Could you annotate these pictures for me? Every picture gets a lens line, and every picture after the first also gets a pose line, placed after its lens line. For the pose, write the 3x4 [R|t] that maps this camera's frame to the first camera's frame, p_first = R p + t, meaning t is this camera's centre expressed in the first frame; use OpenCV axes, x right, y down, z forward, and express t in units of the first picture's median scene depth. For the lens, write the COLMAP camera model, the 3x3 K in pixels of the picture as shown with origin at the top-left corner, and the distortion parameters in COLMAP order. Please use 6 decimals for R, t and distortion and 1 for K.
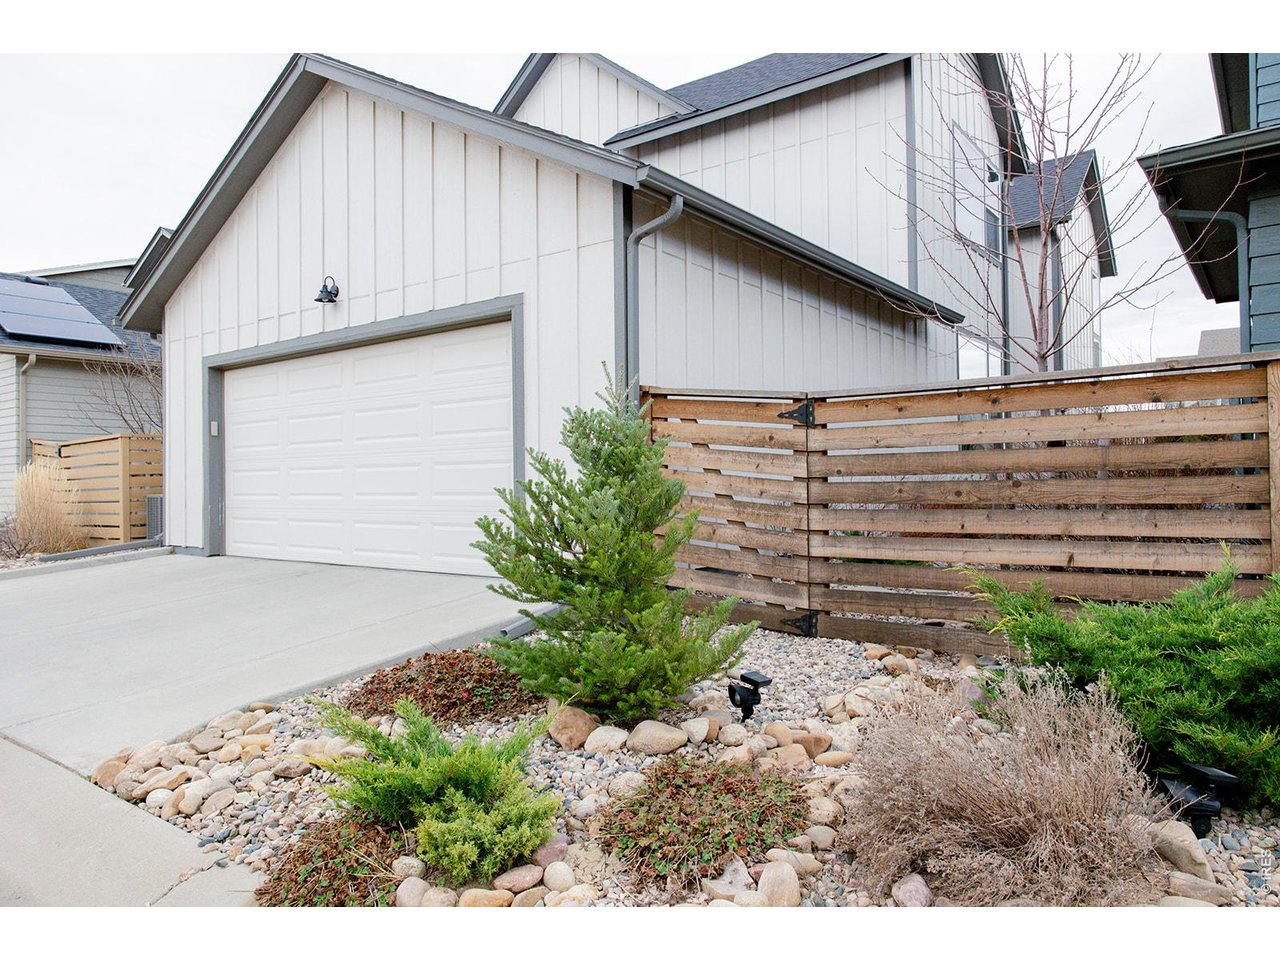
lens RADIAL K [[857.6, 0, 640.0], [0, 857.6, 480.0], [0, 0, 1]] dist [-0.020912, 0.030669]
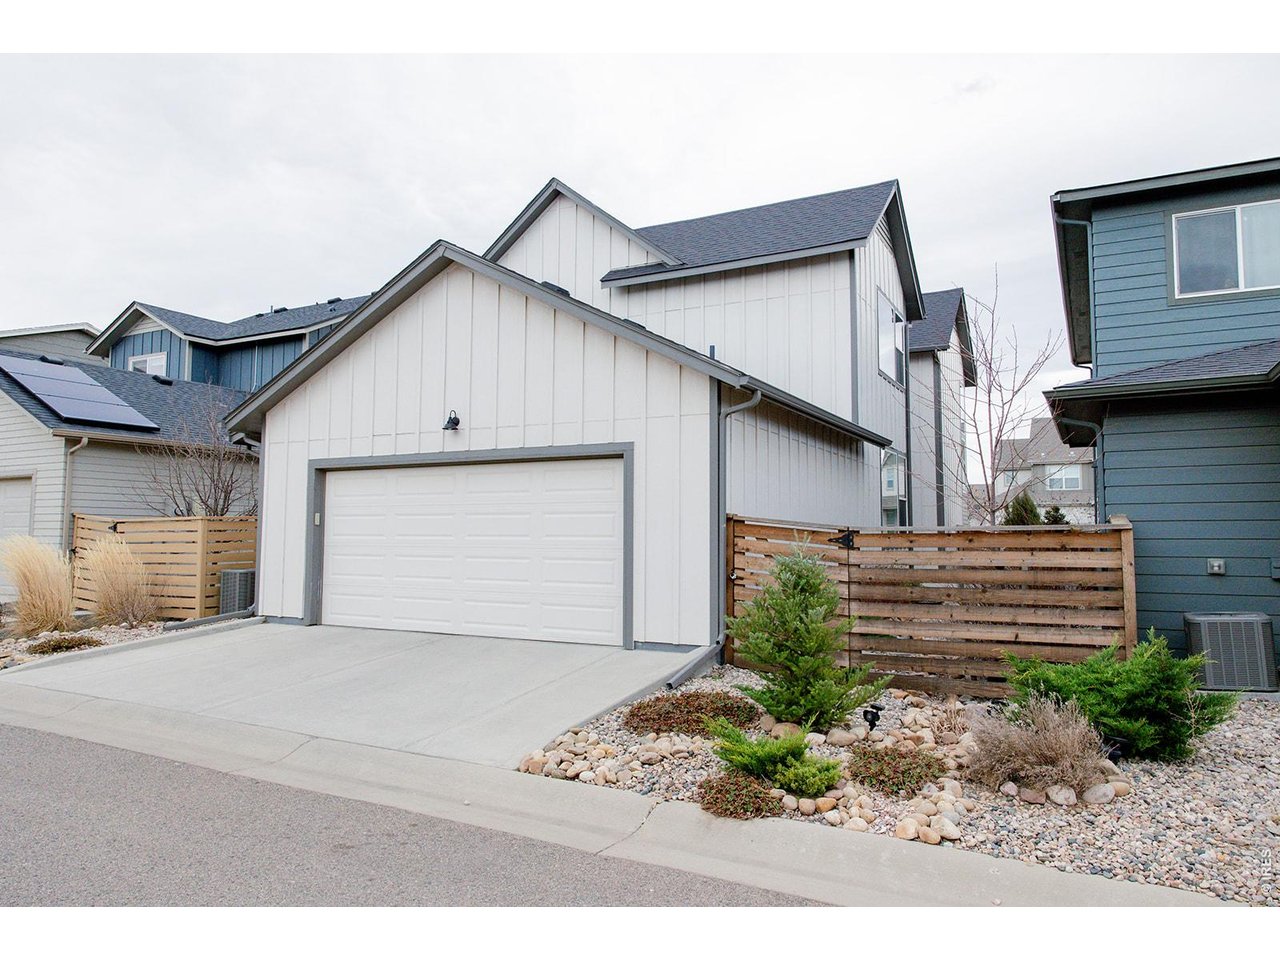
lens RADIAL K [[857.6, 0, 640.0], [0, 857.6, 480.0], [0, 0, 1]] dist [-0.020912, 0.030669]
pose [[0.987465, 0.026715, 0.155558, -0.369513], [-0.016799, 0.997762, -0.064716, -0.069377], [-0.156939, 0.061292, 0.985705, -0.419593]]
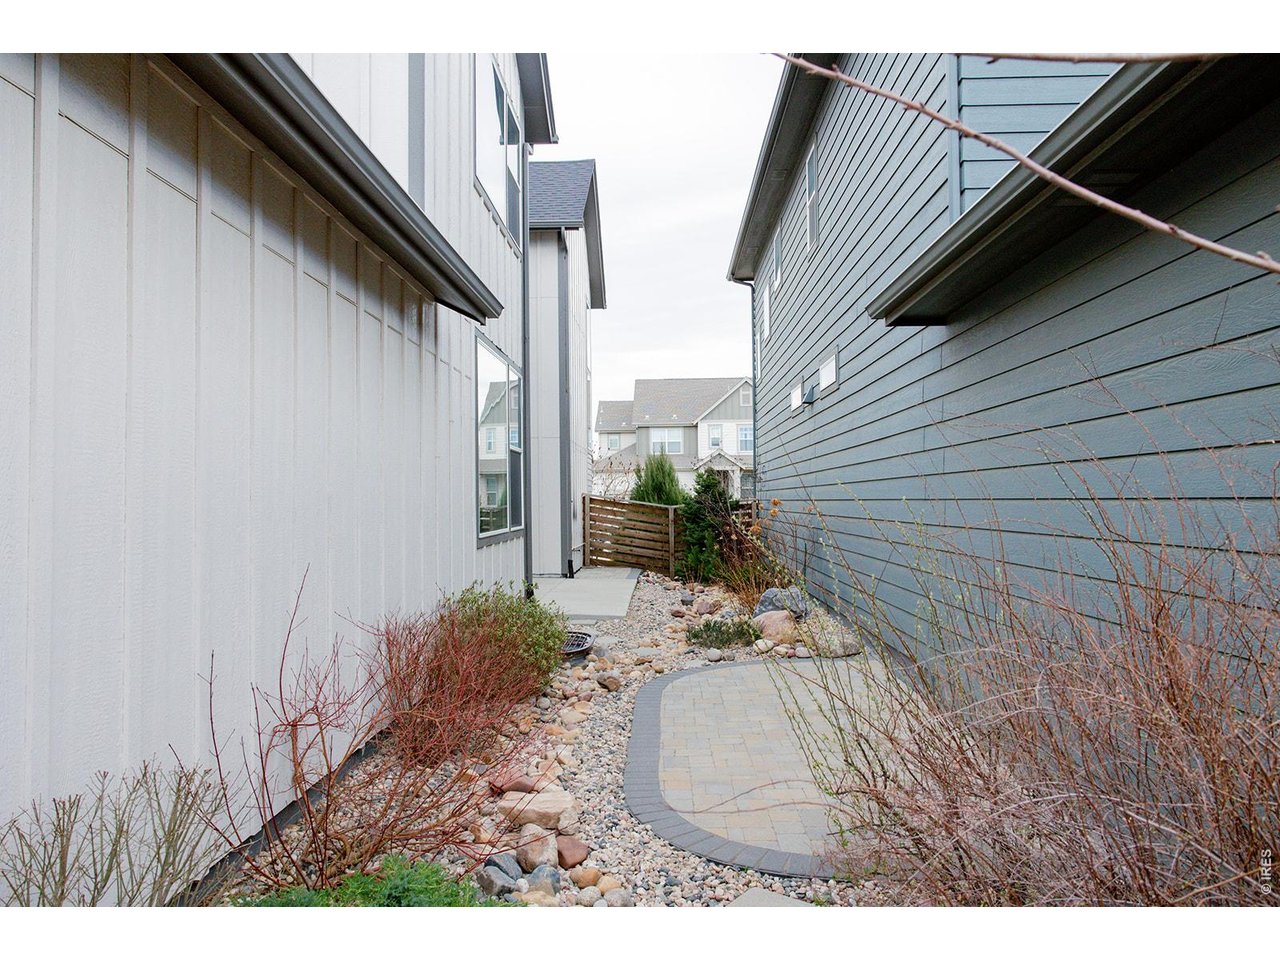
lens RADIAL K [[857.6, 0, 640.0], [0, 857.6, 480.0], [0, 0, 1]] dist [-0.020912, 0.030669]
pose [[0.815022, 0.023774, 0.578942, 0.219547], [-0.007583, 0.999510, -0.030370, -0.102811], [-0.579381, 0.020362, 0.814803, 0.848127]]
